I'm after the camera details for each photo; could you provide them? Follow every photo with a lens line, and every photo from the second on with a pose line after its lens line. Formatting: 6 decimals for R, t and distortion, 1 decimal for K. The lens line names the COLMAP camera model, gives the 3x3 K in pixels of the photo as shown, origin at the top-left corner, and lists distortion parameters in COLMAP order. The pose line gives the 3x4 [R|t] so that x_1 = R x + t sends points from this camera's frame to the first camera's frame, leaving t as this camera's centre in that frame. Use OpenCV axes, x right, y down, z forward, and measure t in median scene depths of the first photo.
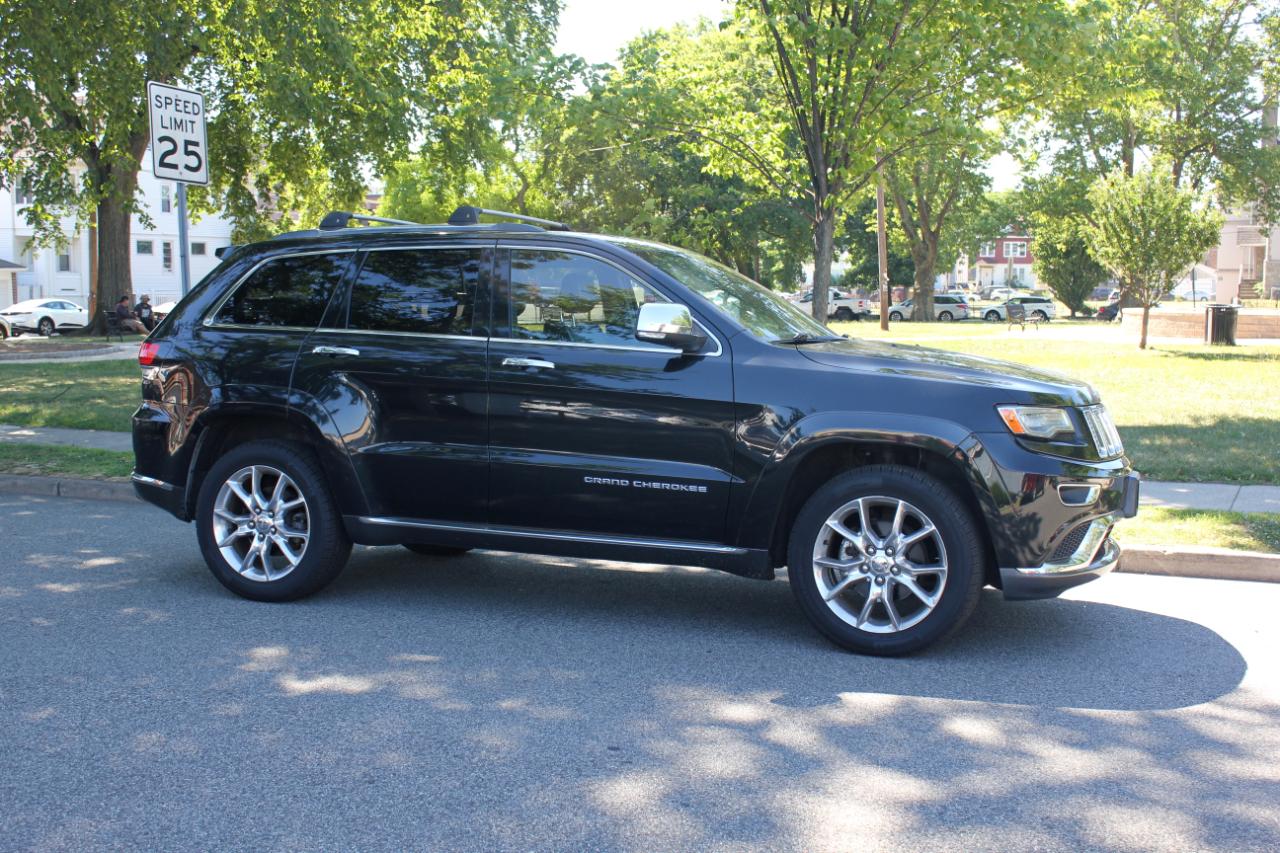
lens RADIAL K [[1812.8, 0, 637.9], [0, 1812.8, 411.7], [0, 0, 1]] dist [-0.025807, 0.023346]
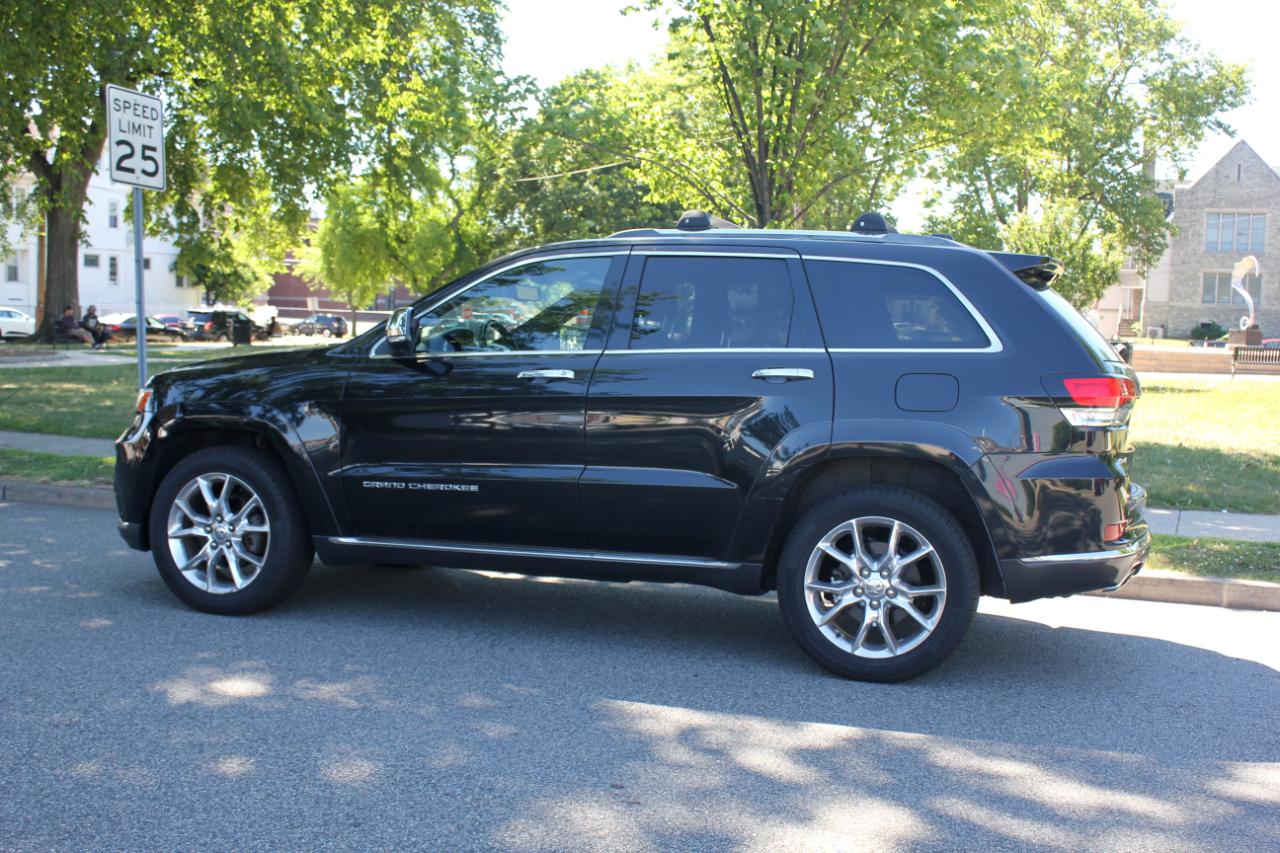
lens RADIAL K [[1571.7, 0, 619.0], [0, 1571.7, 412.7], [0, 0, 1]] dist [-0.058504, 0.076368]
pose [[0.997379, 0.021491, 0.069092, -0.036653], [-0.020532, 0.999683, -0.014564, 0.003688], [-0.069383, 0.013107, 0.997504, 0.102377]]
